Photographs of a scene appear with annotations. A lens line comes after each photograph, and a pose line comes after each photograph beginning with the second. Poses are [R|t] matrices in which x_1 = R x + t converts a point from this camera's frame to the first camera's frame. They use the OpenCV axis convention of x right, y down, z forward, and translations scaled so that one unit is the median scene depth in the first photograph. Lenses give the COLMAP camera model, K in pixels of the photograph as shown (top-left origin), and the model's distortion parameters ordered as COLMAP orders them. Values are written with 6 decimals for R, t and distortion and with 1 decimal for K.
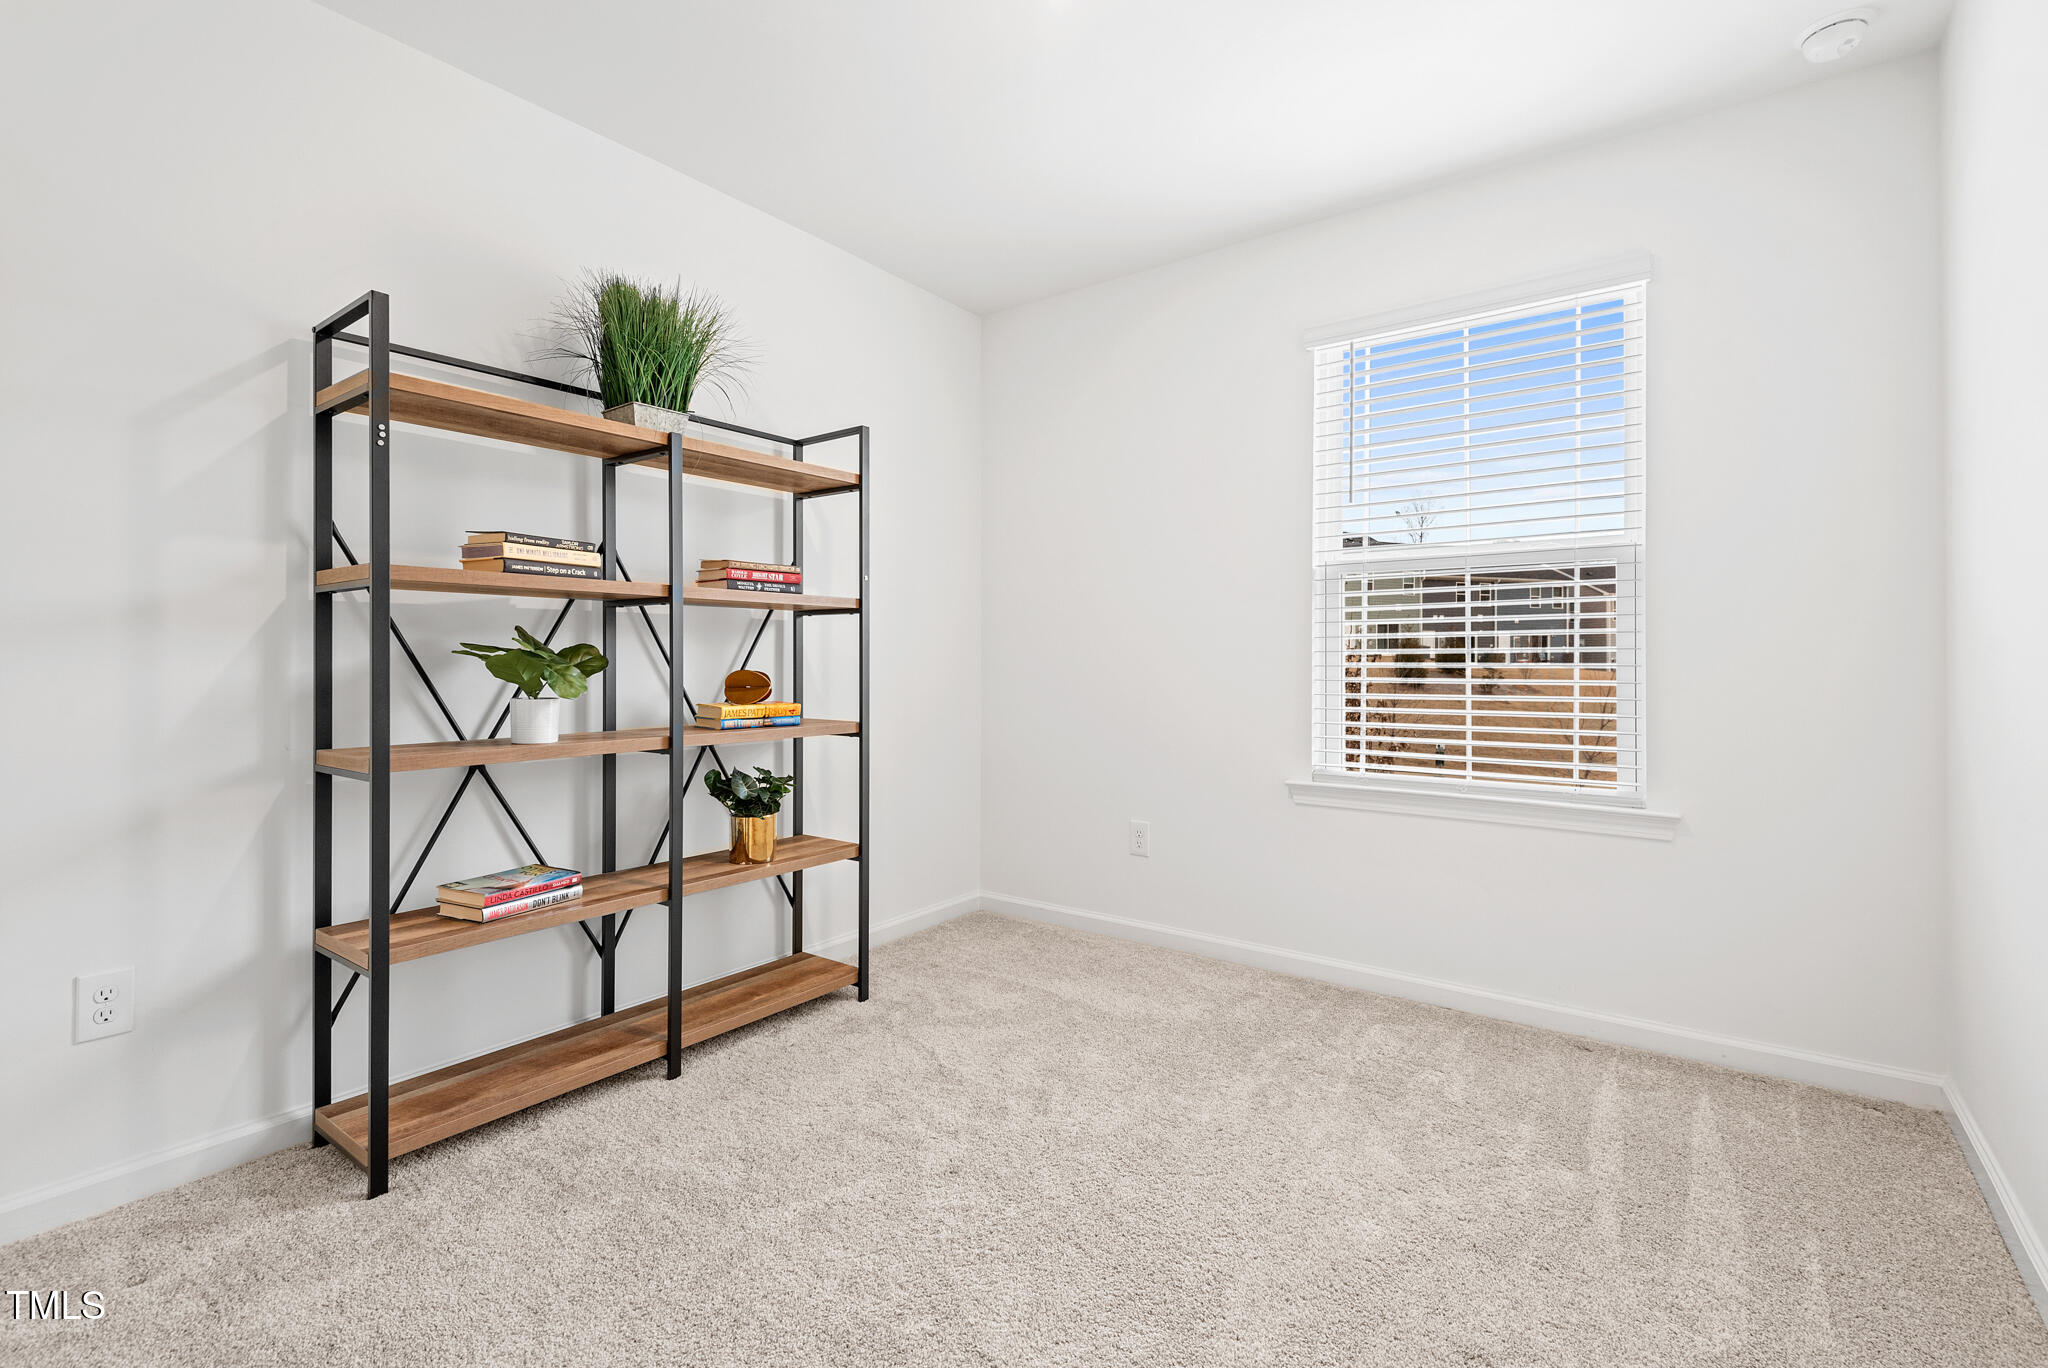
lens RADIAL K [[921.2, 0, 1019.4], [0, 921.2, 663.2], [0, 0, 1]] dist [0.016906, -0.000674]
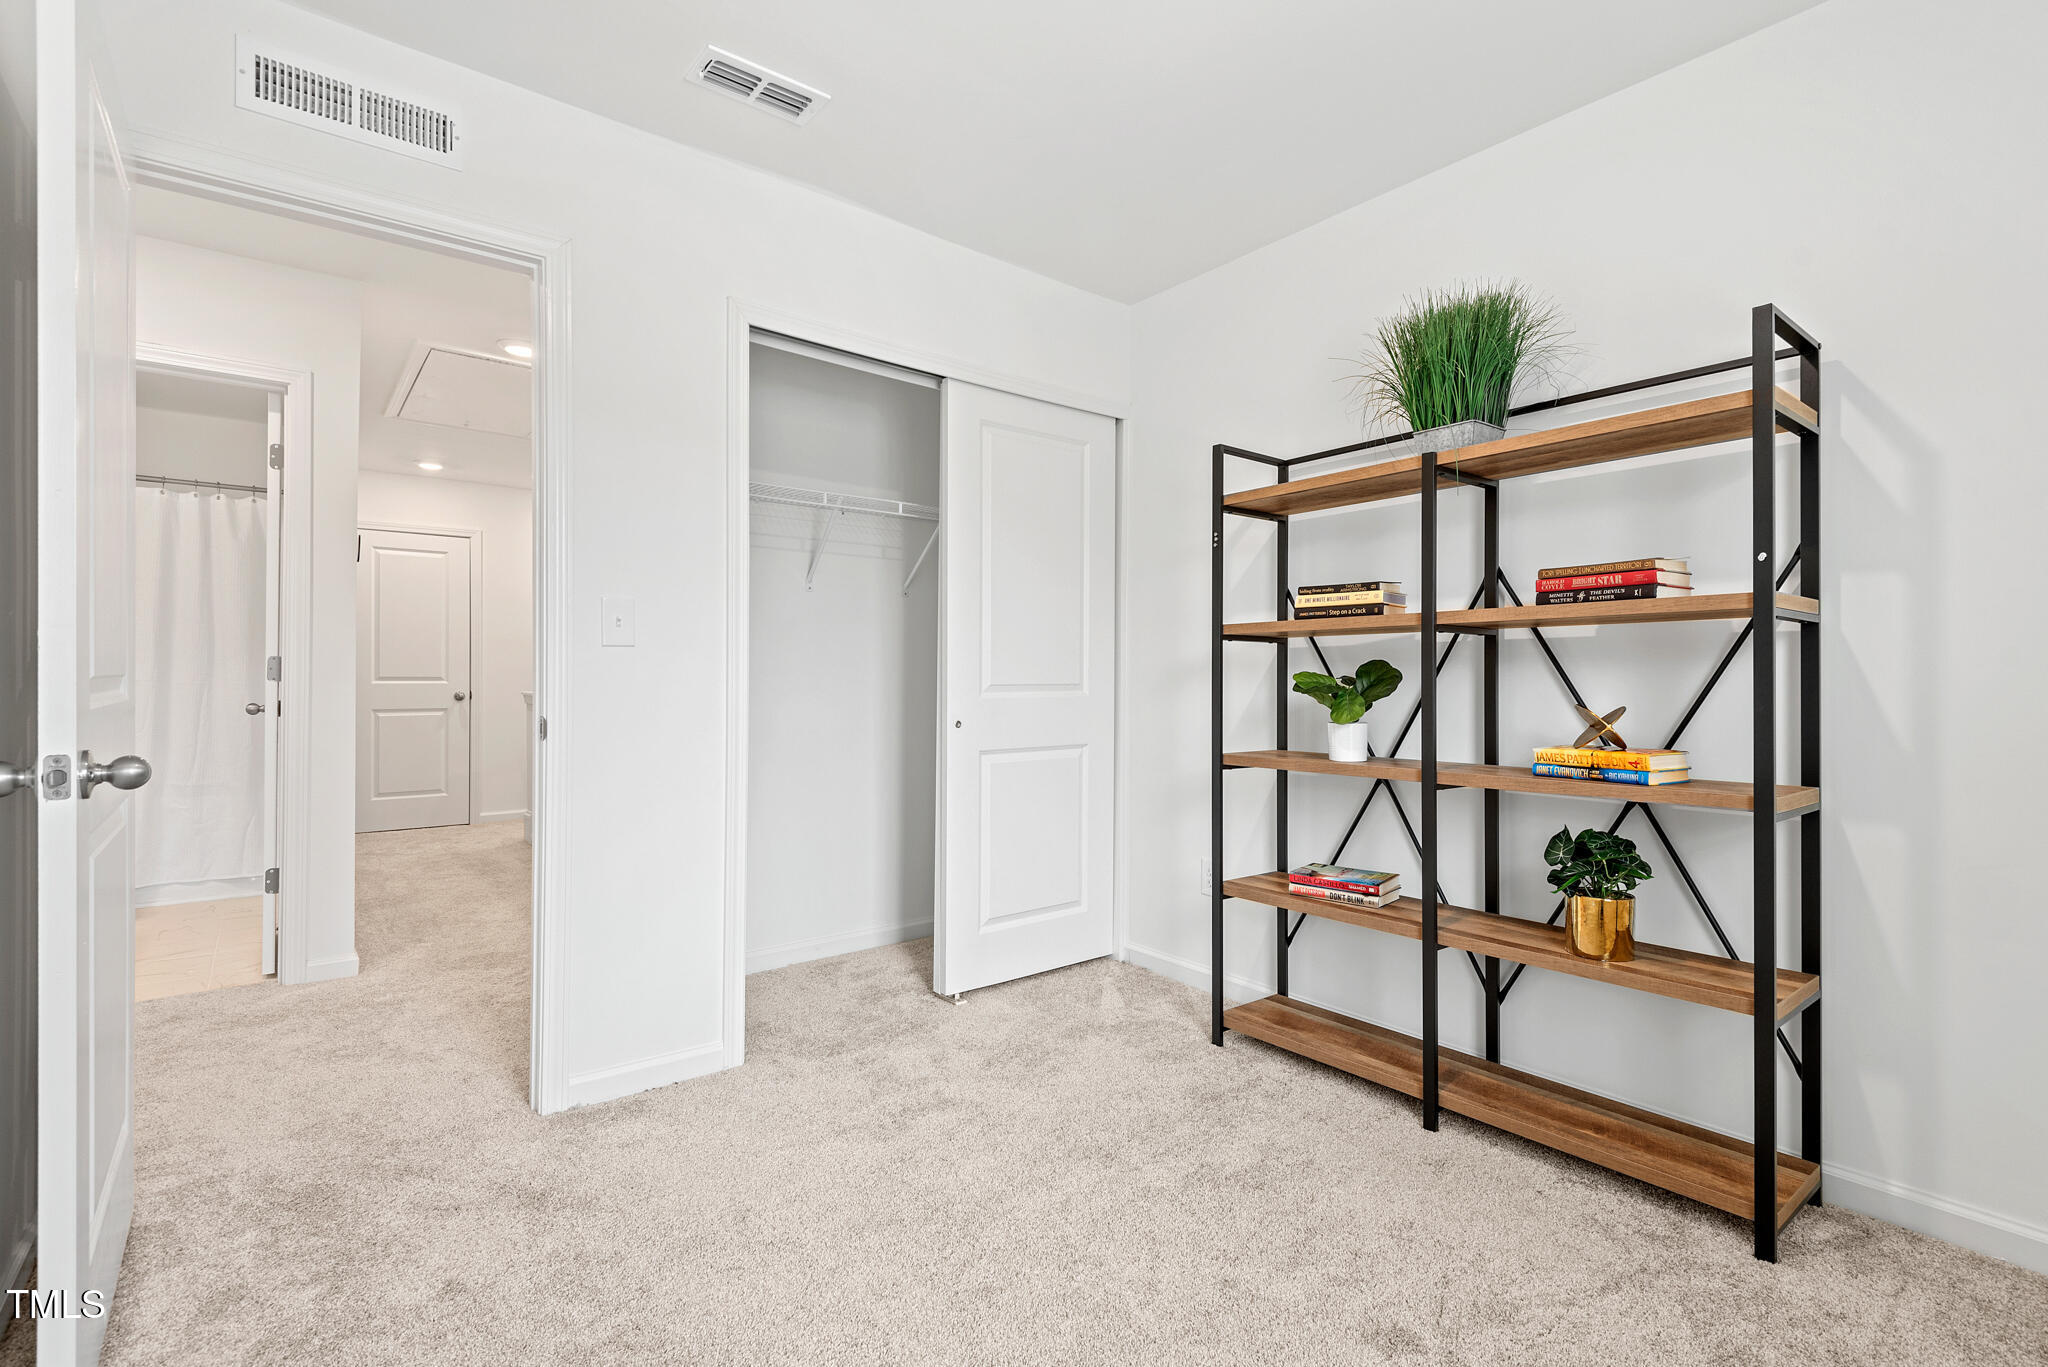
lens RADIAL K [[931.4, 0, 1024.0], [0, 931.4, 683.5], [0, 0, 1]] dist [-0.002054, -0.000502]
pose [[-0.250789, -0.000242, -0.968042, 0.593440], [-0.006851, 0.999975, 0.001525, -0.008440], [0.968018, 0.007014, -0.250784, 0.753471]]
